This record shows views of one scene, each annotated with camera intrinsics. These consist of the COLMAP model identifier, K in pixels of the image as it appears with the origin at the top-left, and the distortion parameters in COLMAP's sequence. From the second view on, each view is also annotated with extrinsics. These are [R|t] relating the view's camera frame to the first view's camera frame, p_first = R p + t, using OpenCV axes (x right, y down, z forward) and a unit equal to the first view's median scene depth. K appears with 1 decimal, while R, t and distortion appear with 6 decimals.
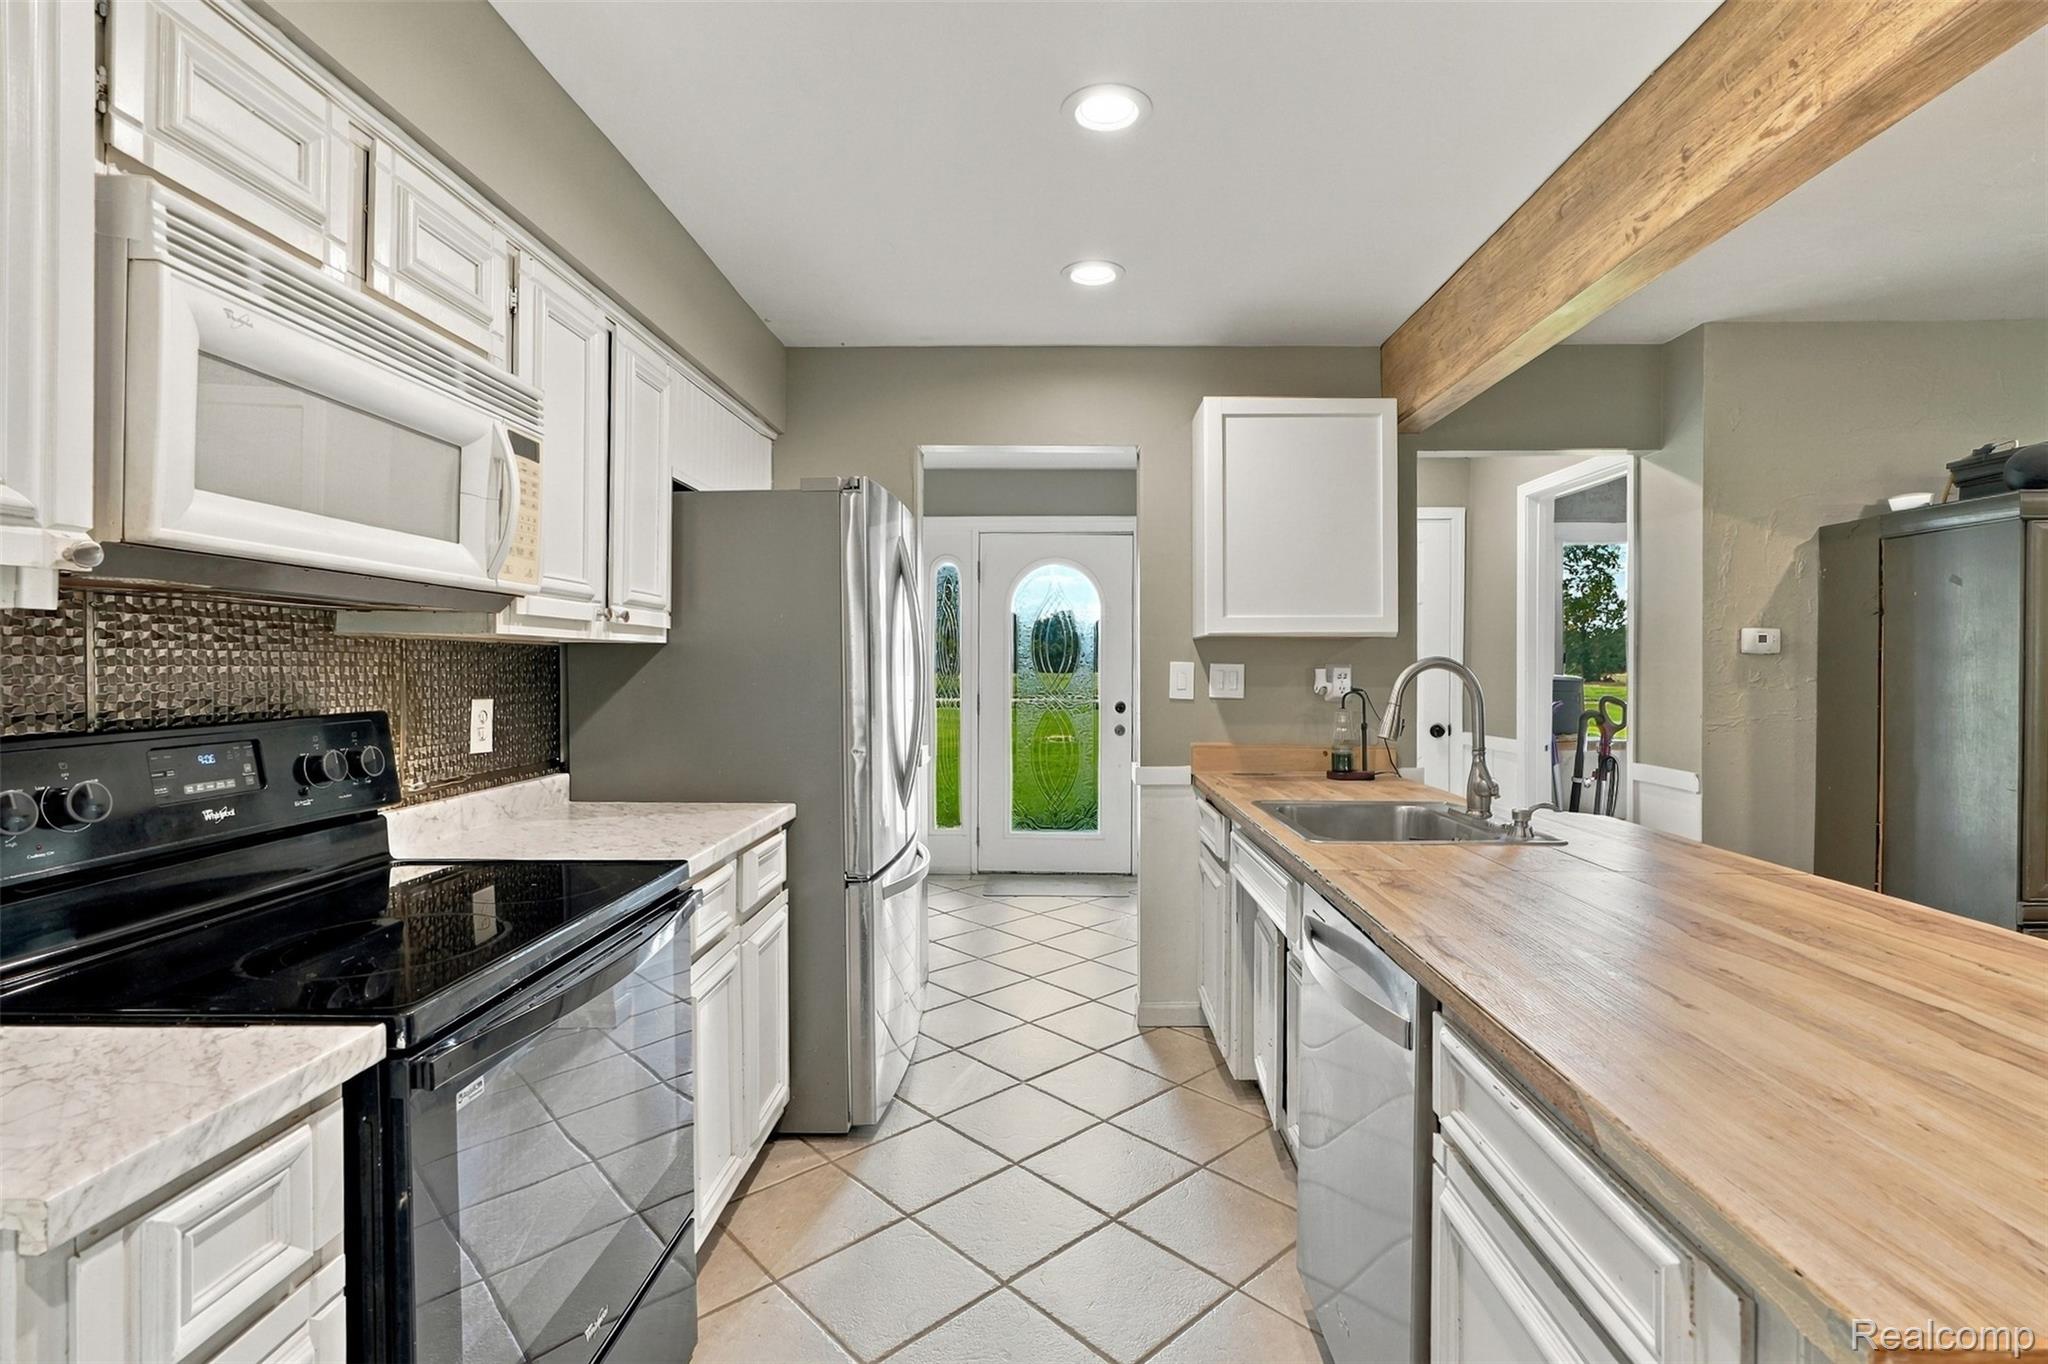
lens RADIAL K [[947.1, 0, 1045.6], [0, 947.1, 673.8], [0, 0, 1]] dist [-0.005283, 0.000827]
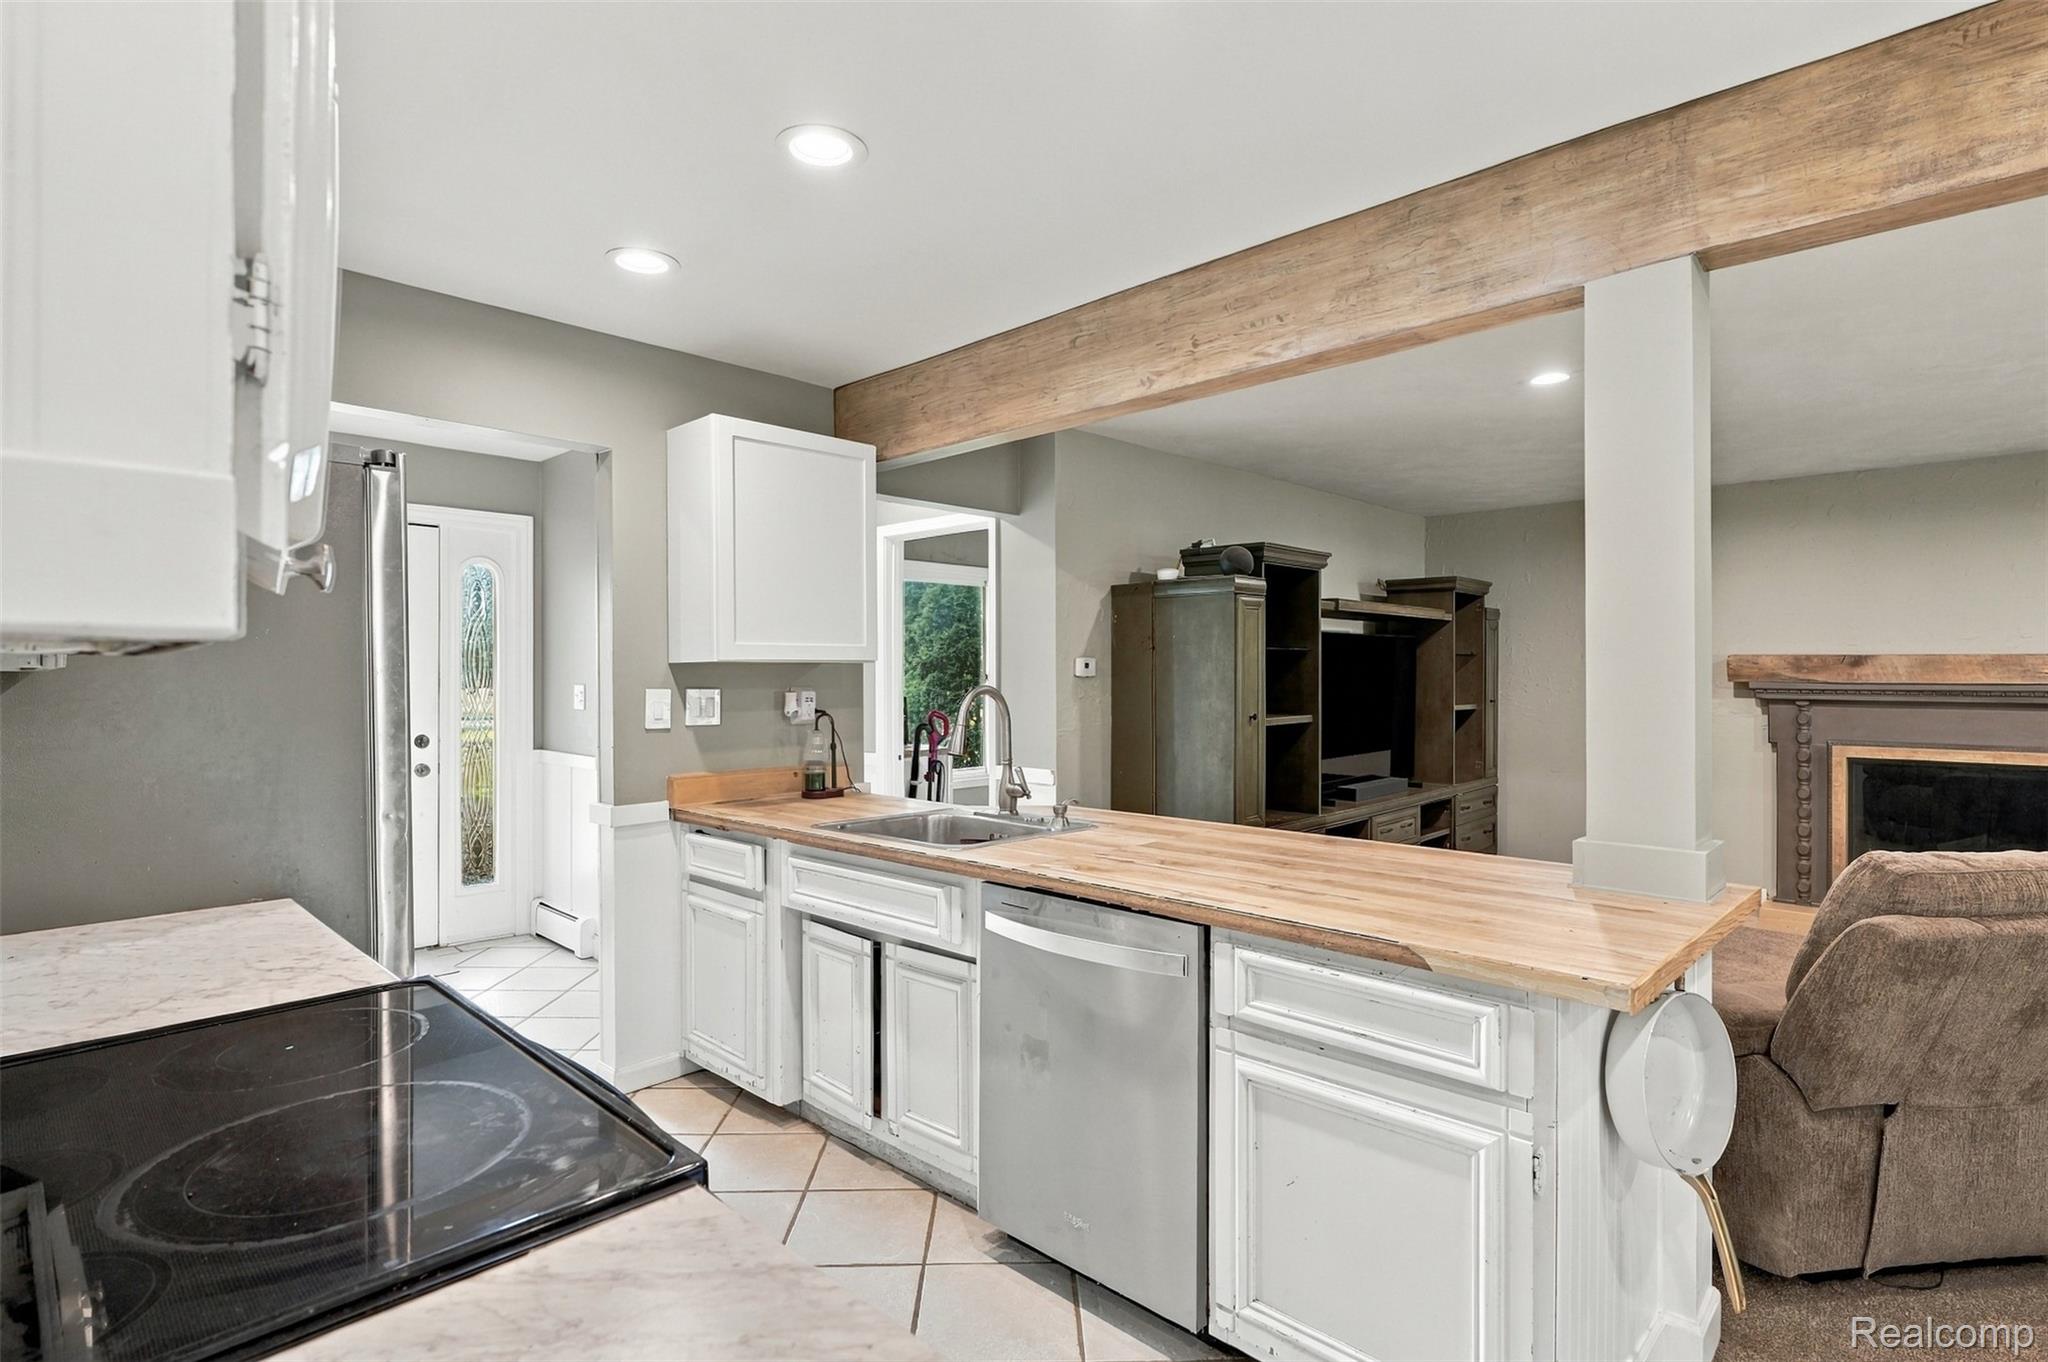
lens RADIAL K [[1009.0, 0, 1046.9], [0, 1009.0, 688.1], [0, 0, 1]] dist [-0.001607, 0.000150]
pose [[0.677128, -0.014393, 0.735725, -0.332329], [0.013540, 0.999883, 0.007100, -0.014885], [-0.735741, 0.005154, 0.677243, 0.058288]]
